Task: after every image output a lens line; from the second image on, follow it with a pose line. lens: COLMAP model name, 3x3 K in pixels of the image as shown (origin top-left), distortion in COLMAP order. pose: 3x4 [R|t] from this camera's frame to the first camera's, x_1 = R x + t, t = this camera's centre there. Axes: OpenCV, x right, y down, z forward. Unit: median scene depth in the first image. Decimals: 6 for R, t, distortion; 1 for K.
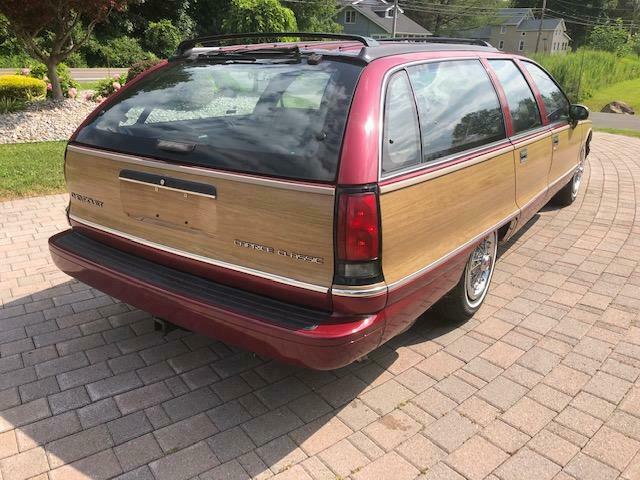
lens RADIAL K [[523.3, 0, 330.2], [0, 523.3, 233.5], [0, 0, 1]] dist [0.020940, 0.003266]
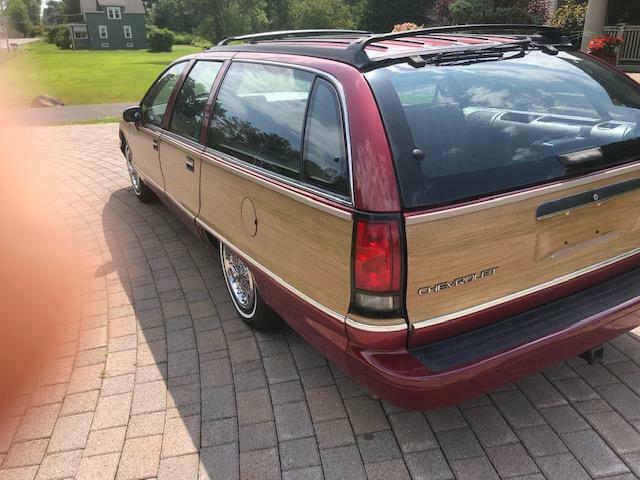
lens RADIAL K [[525.6, 0, 320.0], [0, 525.6, 240.0], [0, 0, 1]] dist [0.004864, -0.003185]
pose [[0.438139, -0.345622, 0.829807, -0.176177], [0.325213, 0.921544, 0.212118, -0.050810], [-0.838016, 0.176927, 0.516164, 0.129980]]
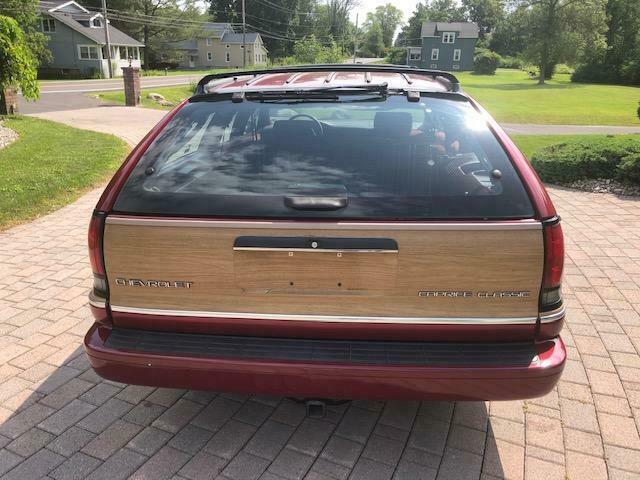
lens RADIAL K [[516.3, 0, 319.9], [0, 516.3, 231.0], [0, 0, 1]] dist [0.016675, -0.005771]
pose [[0.867605, -0.160287, 0.470711, -0.097739], [0.168498, 0.985386, 0.024974, -0.019245], [-0.467835, 0.057646, 0.881934, 0.033045]]
